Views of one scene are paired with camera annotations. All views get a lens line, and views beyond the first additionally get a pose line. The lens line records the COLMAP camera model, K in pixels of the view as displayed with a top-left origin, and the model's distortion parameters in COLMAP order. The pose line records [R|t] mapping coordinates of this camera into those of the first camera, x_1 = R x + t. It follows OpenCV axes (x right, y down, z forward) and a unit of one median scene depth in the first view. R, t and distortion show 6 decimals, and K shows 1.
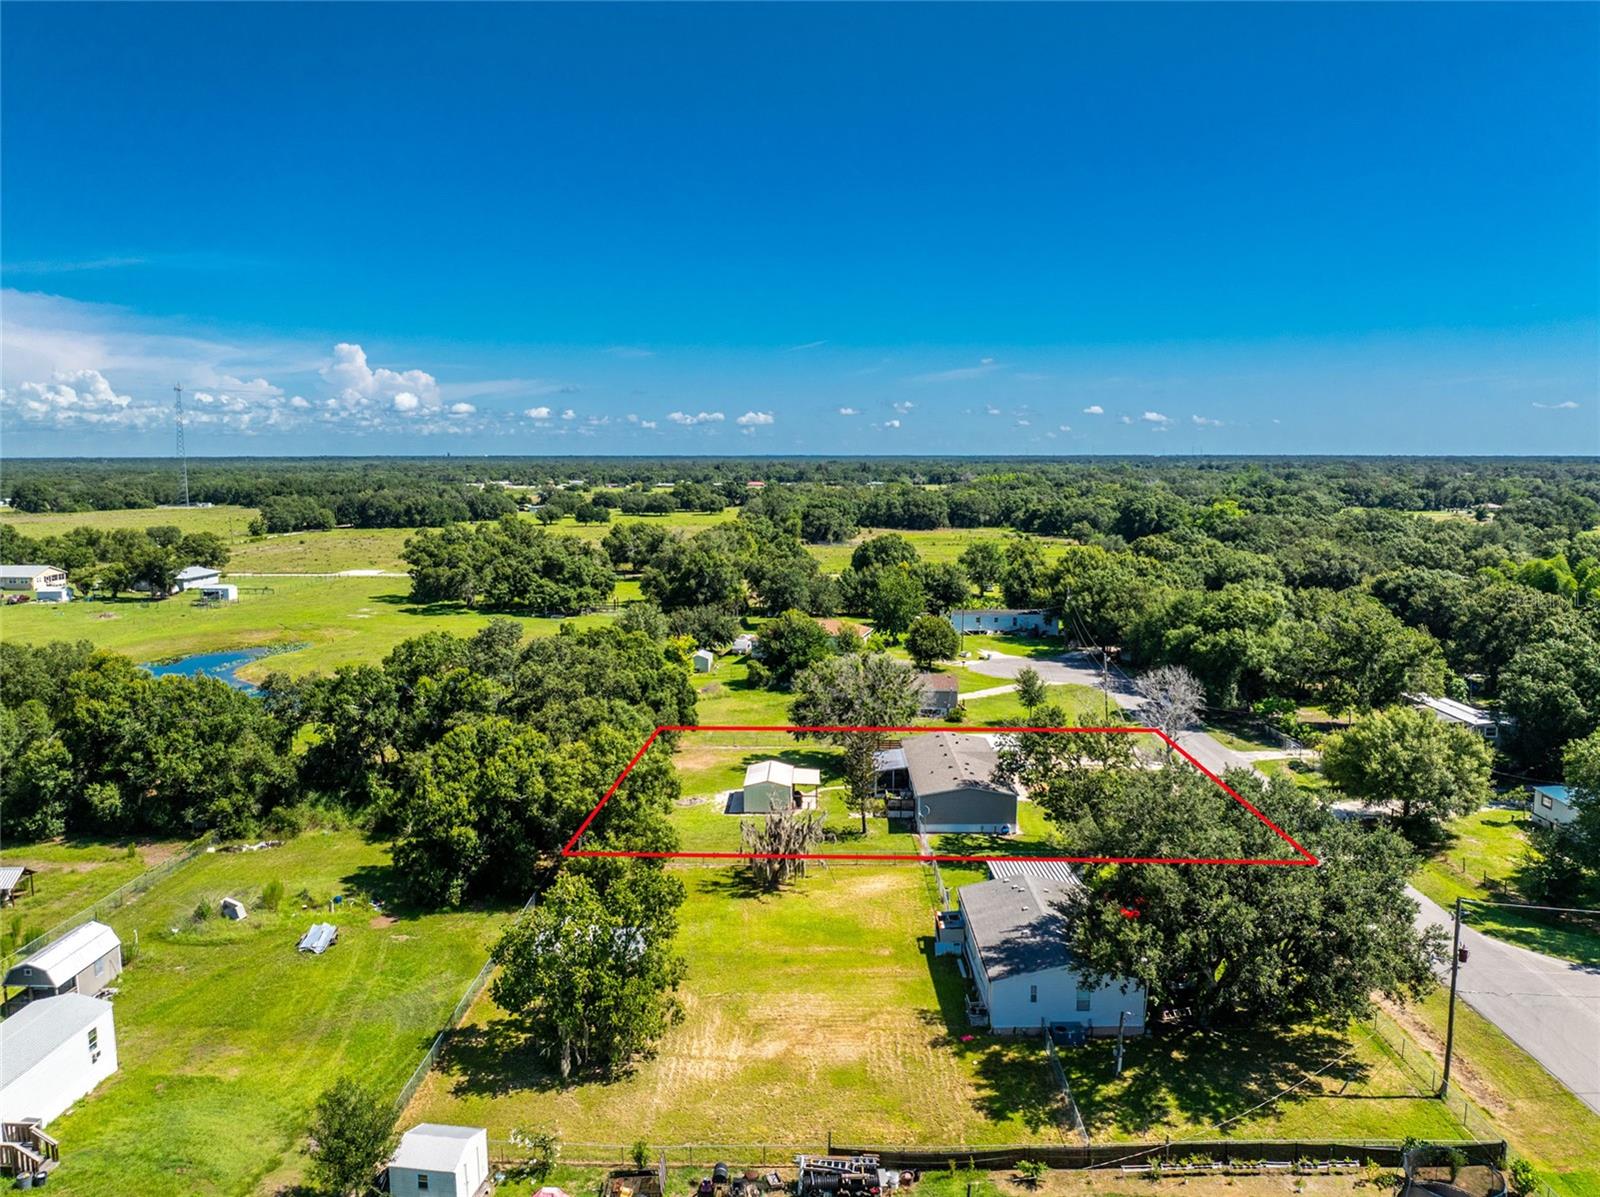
lens RADIAL K [[1161.3, 0, 800.0], [0, 1161.3, 598.5], [0, 0, 1]] dist [-0.029991, -0.011715]
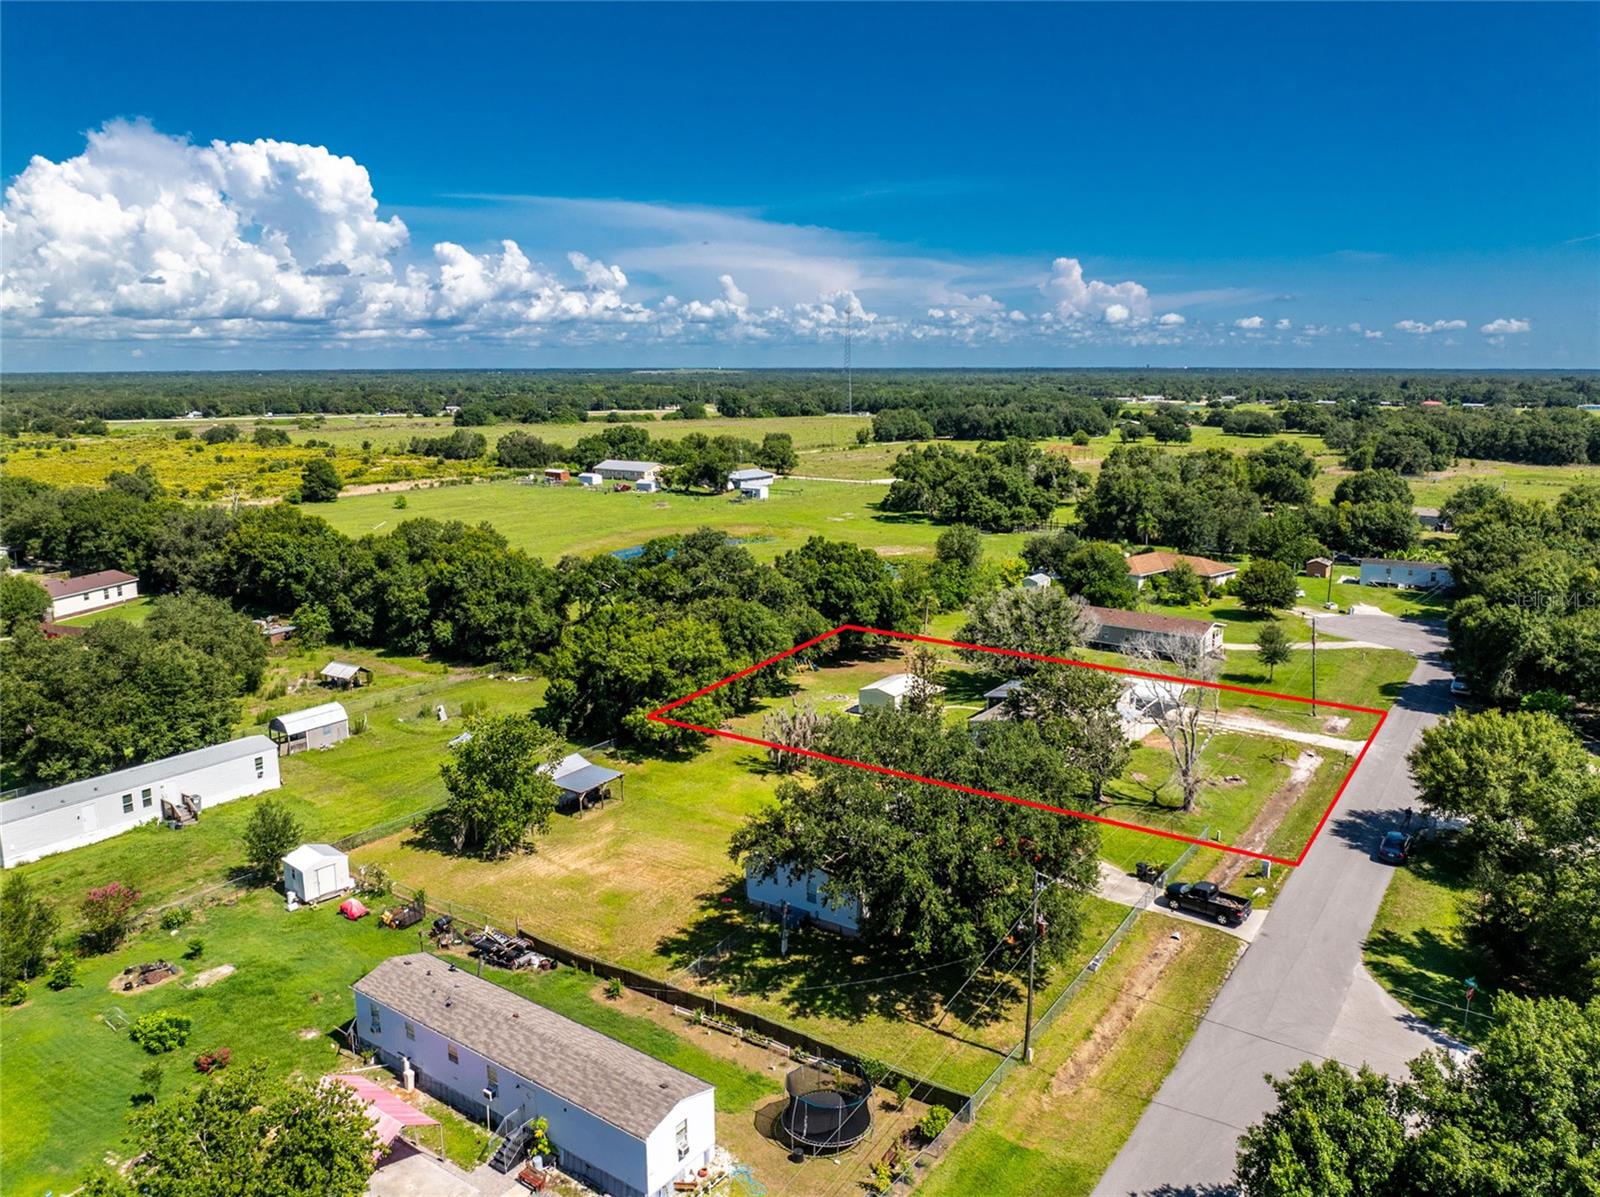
lens RADIAL K [[1161.6, 0, 820.3], [0, 1161.6, 544.6], [0, 0, 1]] dist [-0.023218, -0.028410]
pose [[0.842181, 0.080579, -0.533140, 0.291887], [-0.065077, 0.996733, 0.047846, -0.018078], [0.535253, -0.005600, 0.844673, 0.012906]]
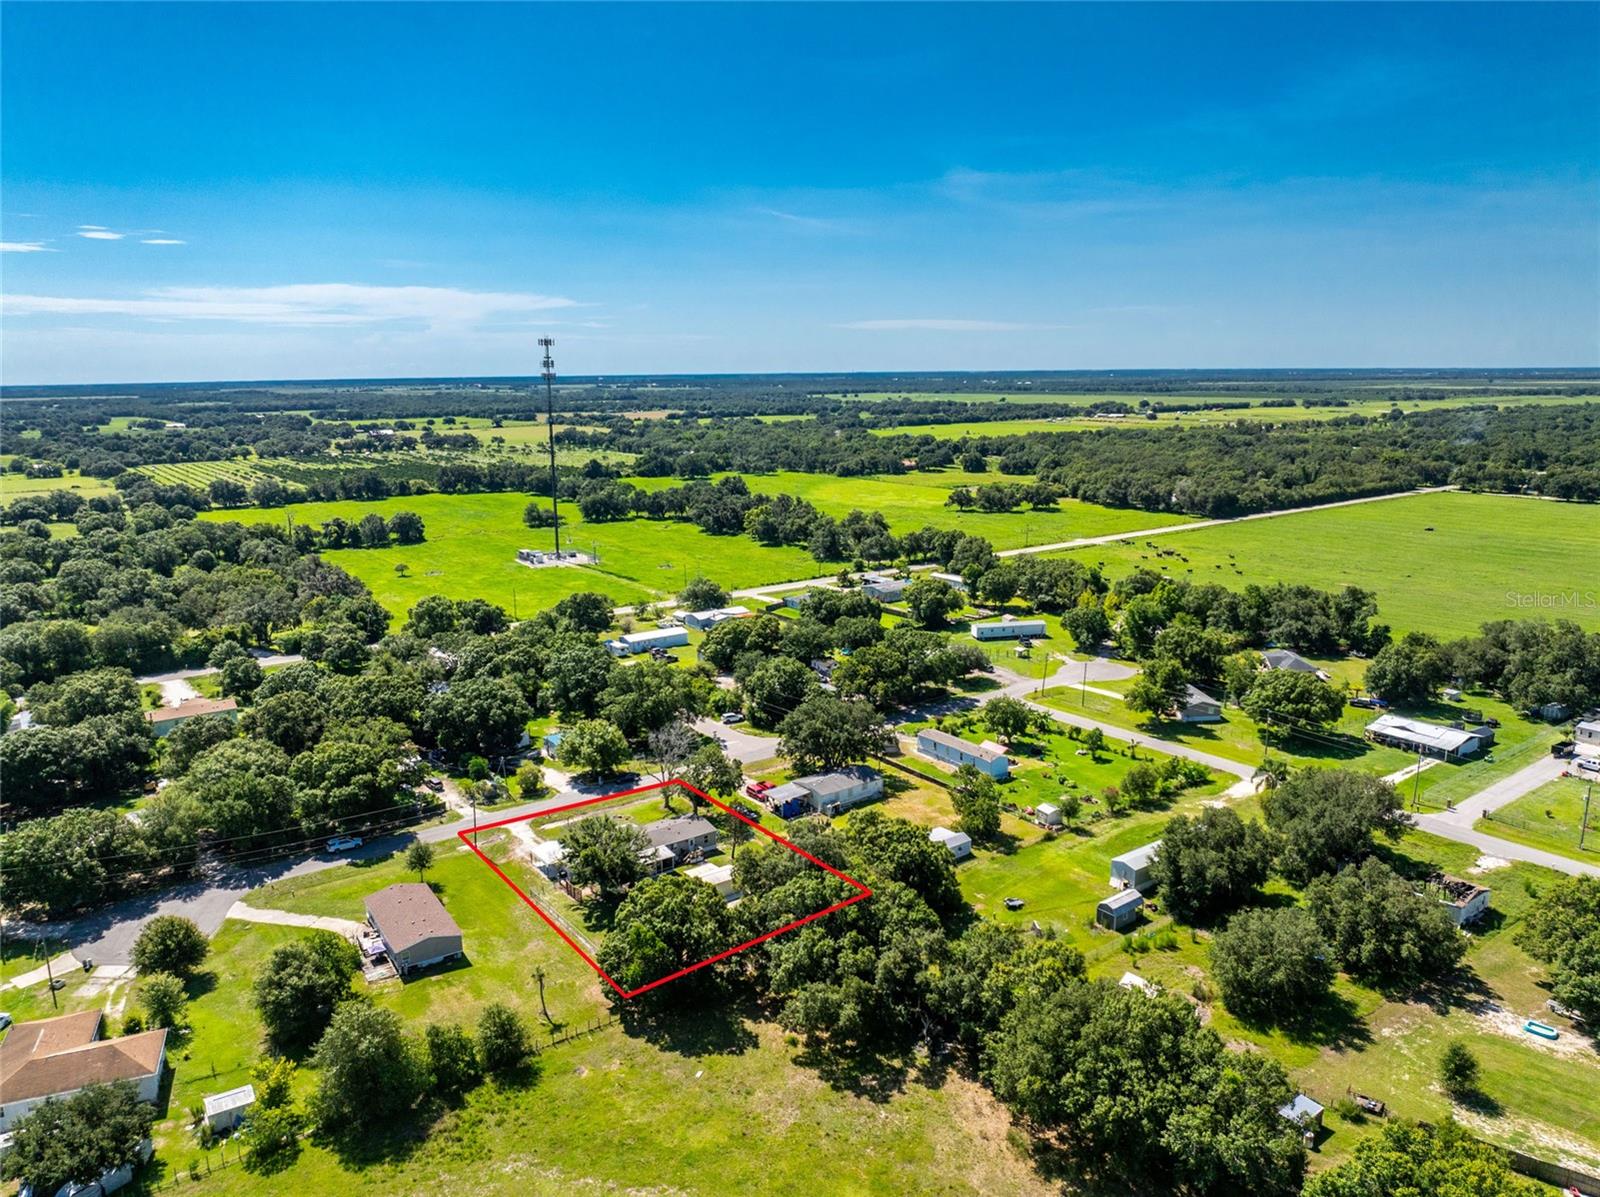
lens RADIAL K [[1129.2, 0, 804.4], [0, 1129.2, 569.7], [0, 0, 1]] dist [-0.024850, -0.023148]
pose [[-0.608876, -0.129945, 0.782550, -0.726819], [0.109196, 0.963371, 0.244933, -0.355857], [-0.785714, 0.234586, -0.572384, 0.986712]]
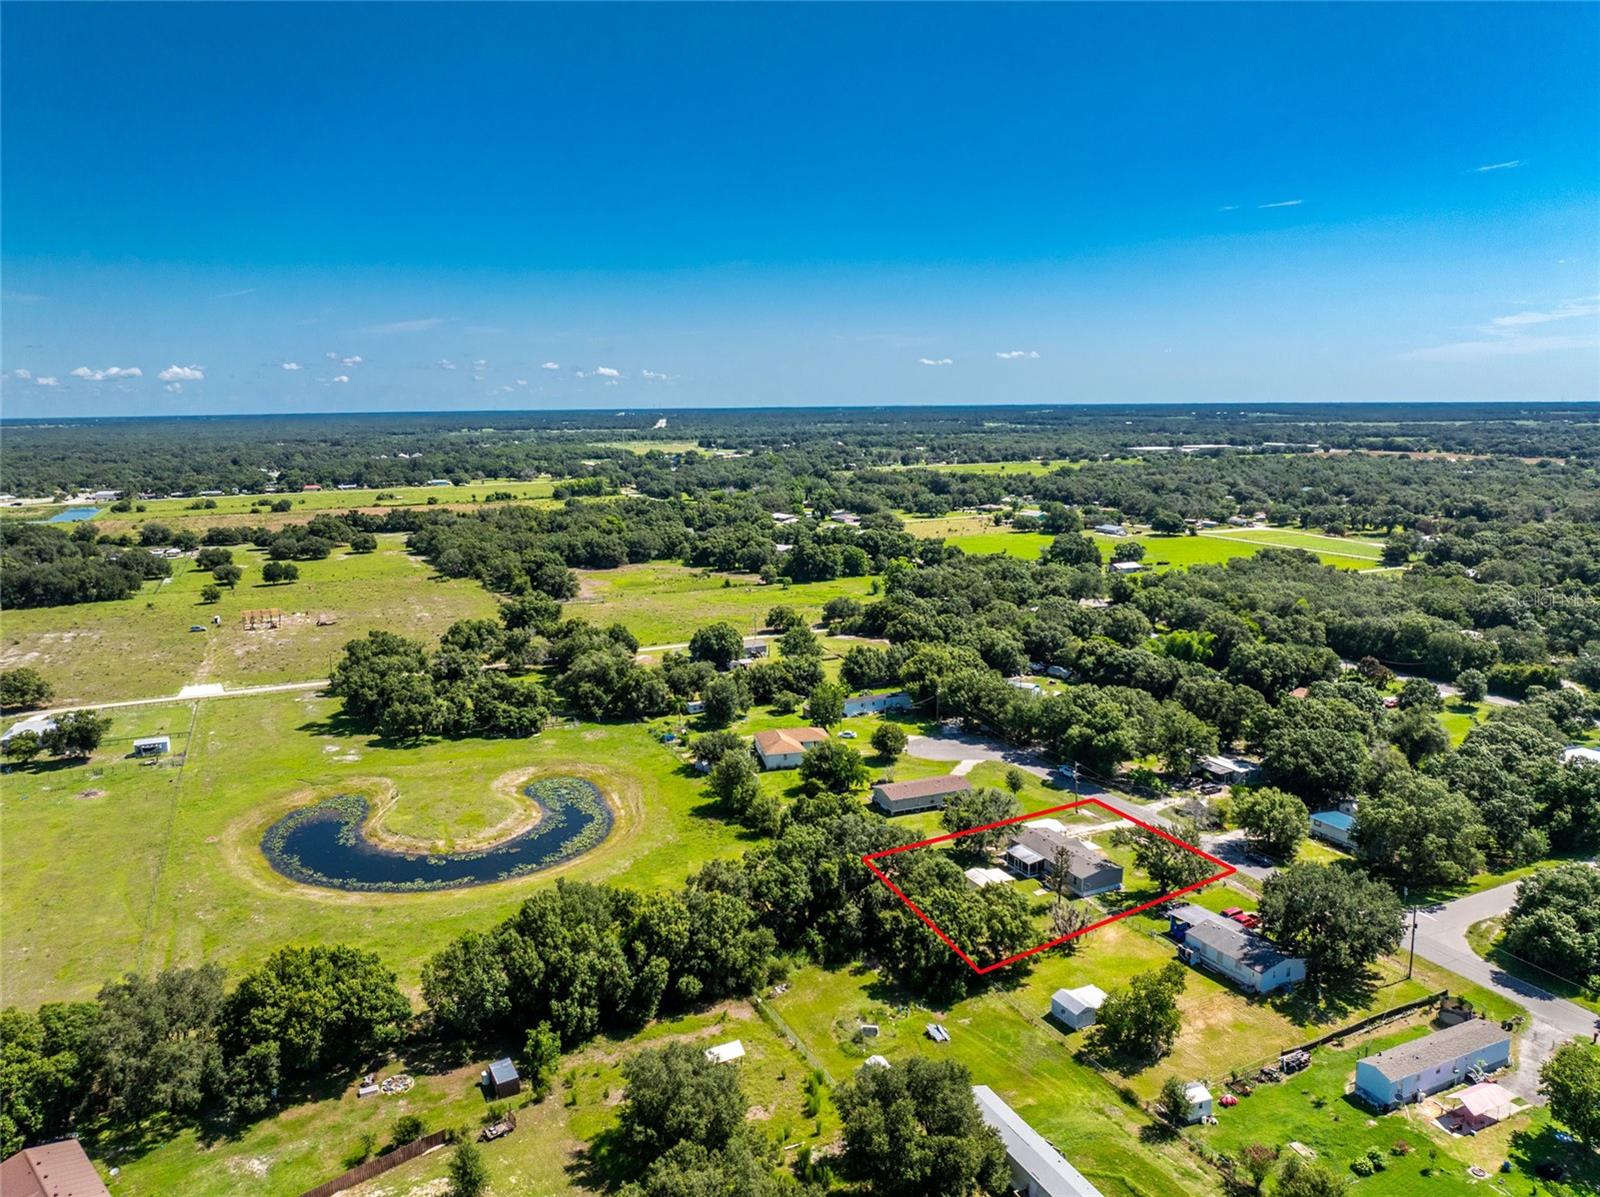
lens RADIAL K [[1124.5, 0, 801.2], [0, 1124.5, 594.1], [0, 0, 1]] dist [-0.036434, 0.000665]
pose [[0.895135, -0.082883, 0.438022, -0.572436], [0.064827, 0.996321, 0.056046, -0.225888], [-0.441056, -0.021773, 0.897215, -0.222956]]
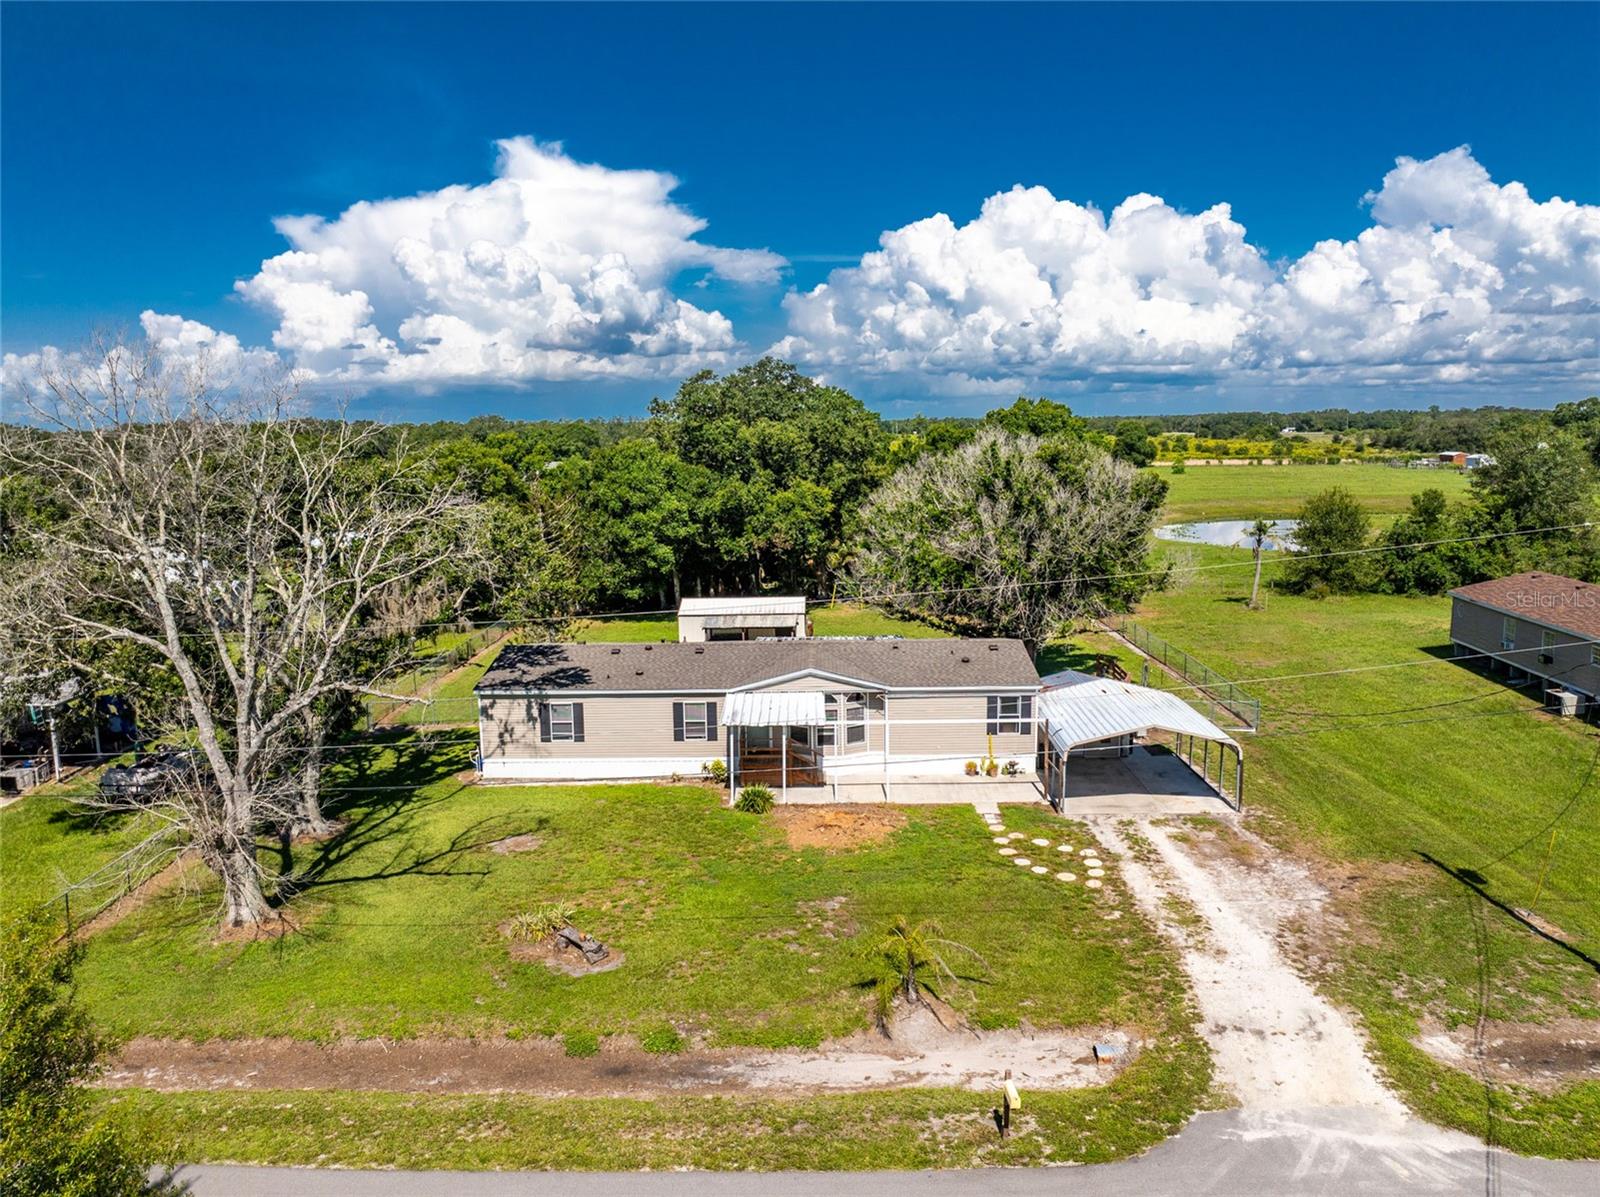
lens RADIAL K [[1129.2, 0, 804.4], [0, 1129.2, 569.7], [0, 0, 1]] dist [-0.024850, -0.023148]
pose [[0.003030, 0.131259, -0.991343, 0.317033], [-0.108531, 0.985535, 0.130158, 0.032987], [0.994088, 0.107197, 0.017232, 0.597138]]
